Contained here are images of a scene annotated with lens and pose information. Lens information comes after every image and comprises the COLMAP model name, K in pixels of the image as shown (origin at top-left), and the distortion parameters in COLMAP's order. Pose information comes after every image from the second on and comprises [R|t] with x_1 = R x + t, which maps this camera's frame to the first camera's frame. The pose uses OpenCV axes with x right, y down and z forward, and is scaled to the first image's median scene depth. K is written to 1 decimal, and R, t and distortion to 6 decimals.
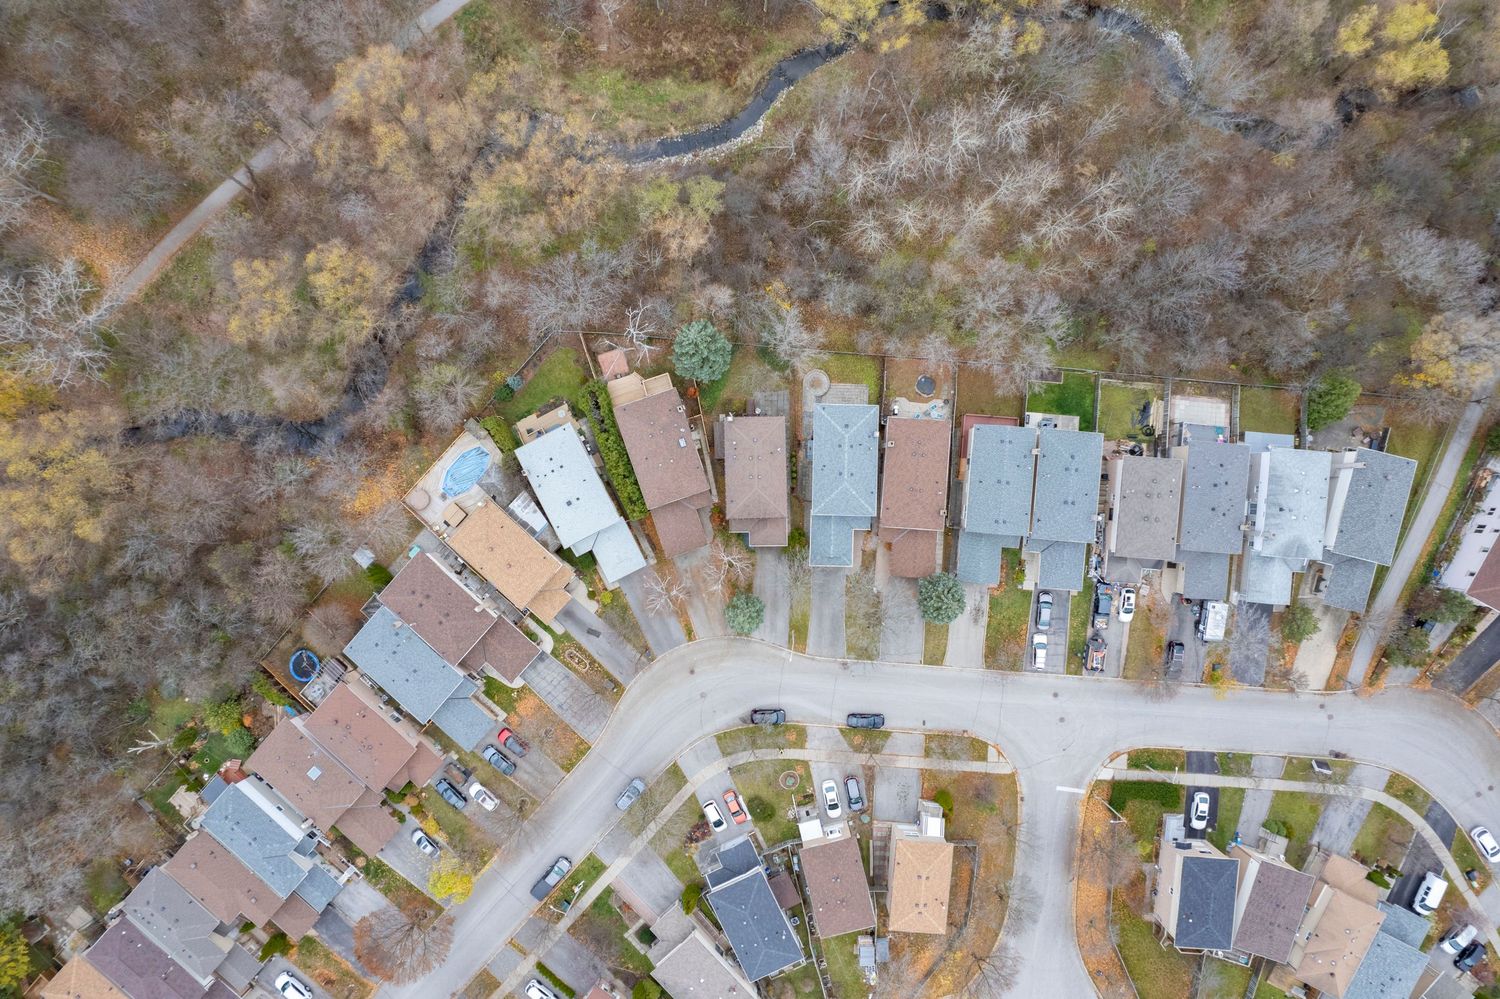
lens RADIAL K [[957.6, 0, 751.7], [0, 957.6, 504.4], [0, 0, 1]] dist [-0.085413, 0.081178]
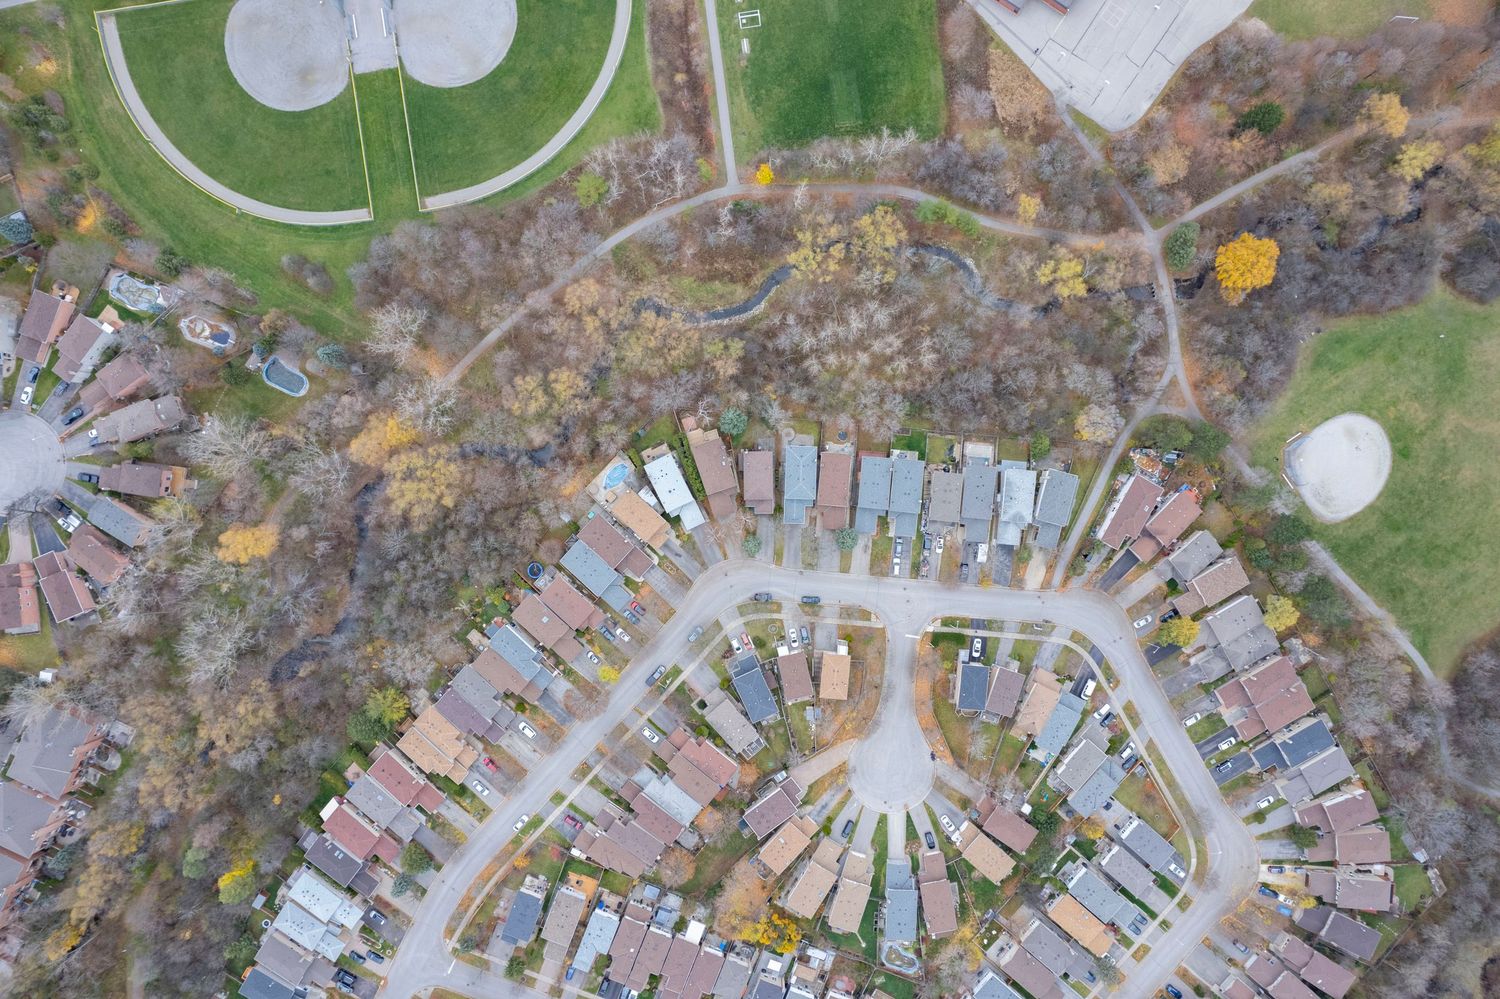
lens RADIAL K [[957.6, 0, 751.7], [0, 957.6, 504.4], [0, 0, 1]] dist [-0.085413, 0.081178]
pose [[0.999934, 0.010994, -0.003261, -0.002762], [-0.010996, 0.999939, -0.000419, 0.024906], [0.003256, 0.000455, 0.999995, -1.063116]]
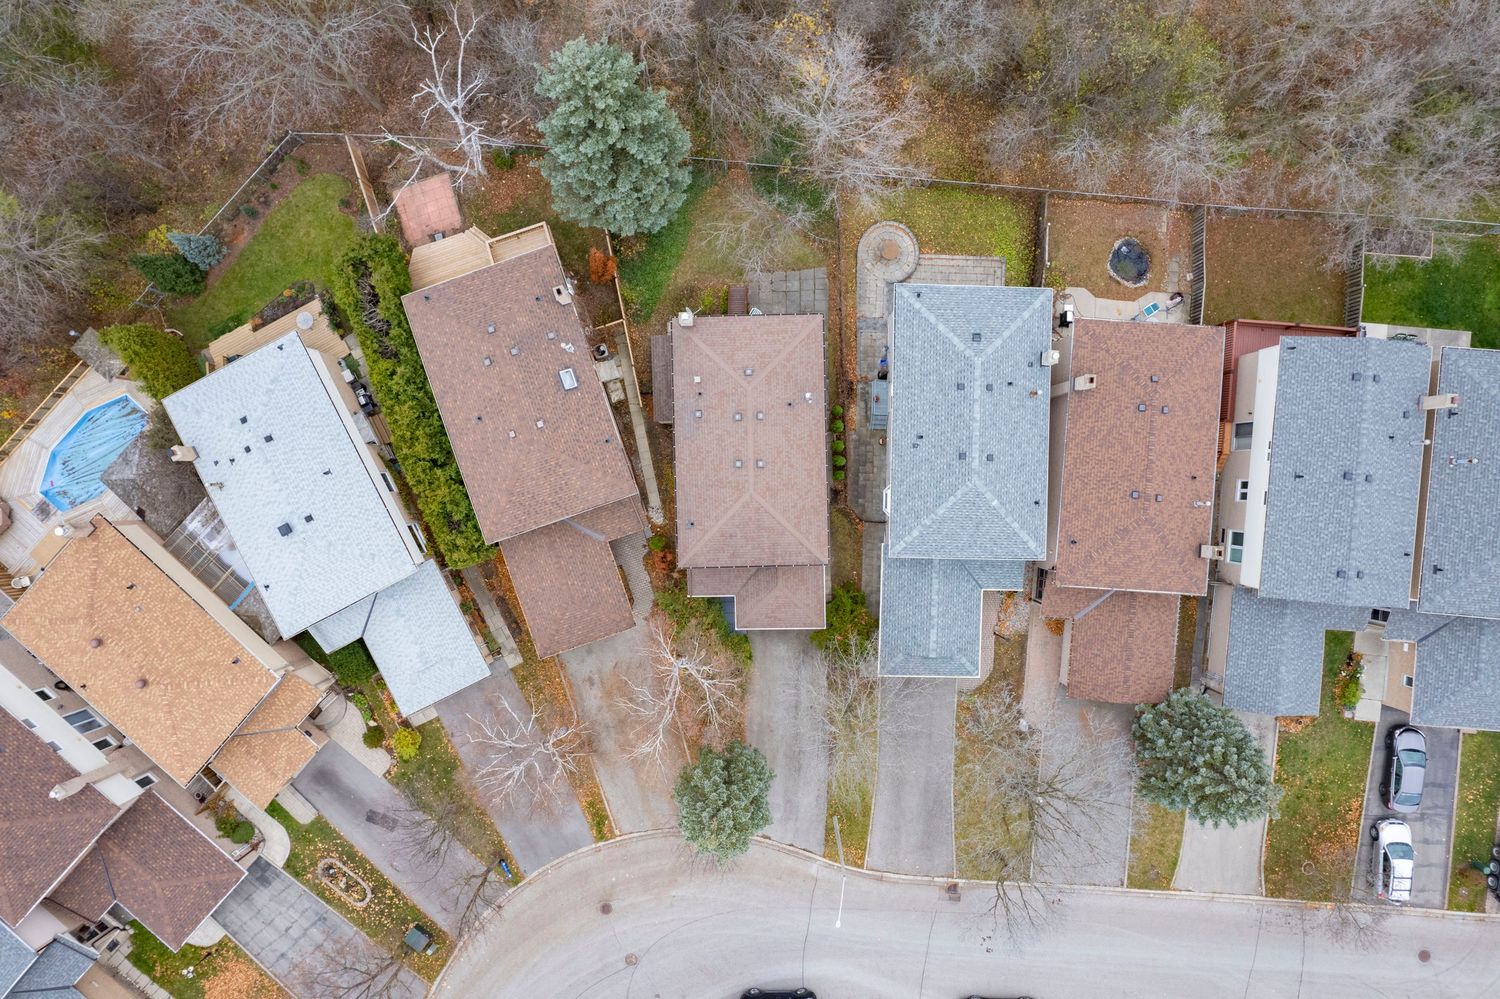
lens RADIAL K [[957.6, 0, 751.7], [0, 957.6, 504.4], [0, 0, 1]] dist [-0.085413, 0.081178]
pose [[0.999970, -0.000237, 0.007755, 0.001525], [0.000235, 1.000000, 0.000167, -0.011180], [-0.007755, -0.000165, 0.999970, 0.569701]]
